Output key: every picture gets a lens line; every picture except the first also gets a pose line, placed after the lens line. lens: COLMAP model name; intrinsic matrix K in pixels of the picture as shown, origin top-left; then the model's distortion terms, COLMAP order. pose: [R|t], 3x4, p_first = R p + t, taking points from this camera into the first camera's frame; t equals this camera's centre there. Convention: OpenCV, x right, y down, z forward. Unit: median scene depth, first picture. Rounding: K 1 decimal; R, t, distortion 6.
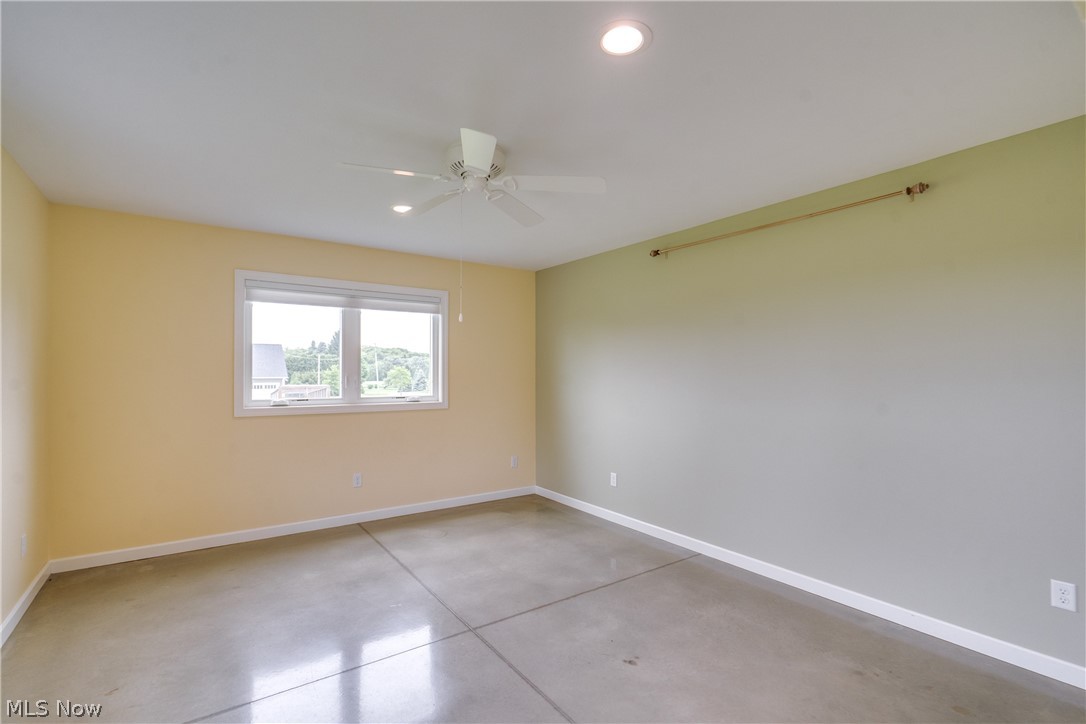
lens RADIAL K [[497.9, 0, 552.6], [0, 497.9, 365.3], [0, 0, 1]] dist [-0.006122, -0.000243]
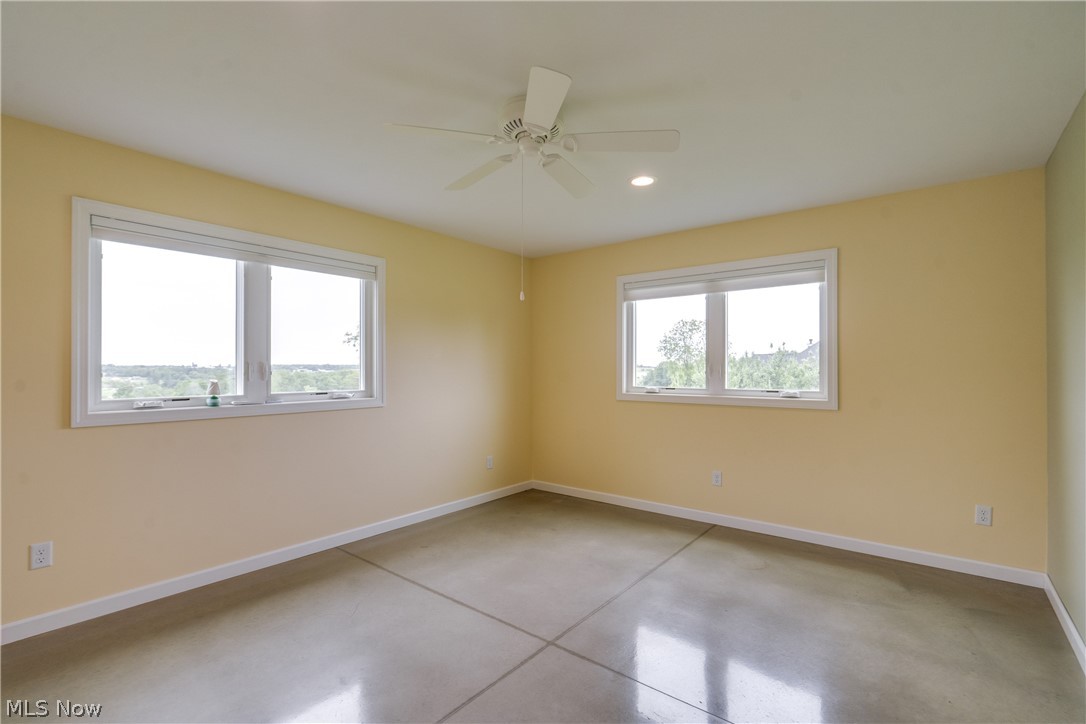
lens RADIAL K [[497.9, 0, 549.8], [0, 497.9, 366.9], [0, 0, 1]] dist [-0.006122, -0.000243]
pose [[0.266092, -0.007707, -0.963917, 0.442417], [0.013033, 0.999905, -0.004397, 0.025619], [0.963859, -0.011393, 0.266167, 0.483908]]
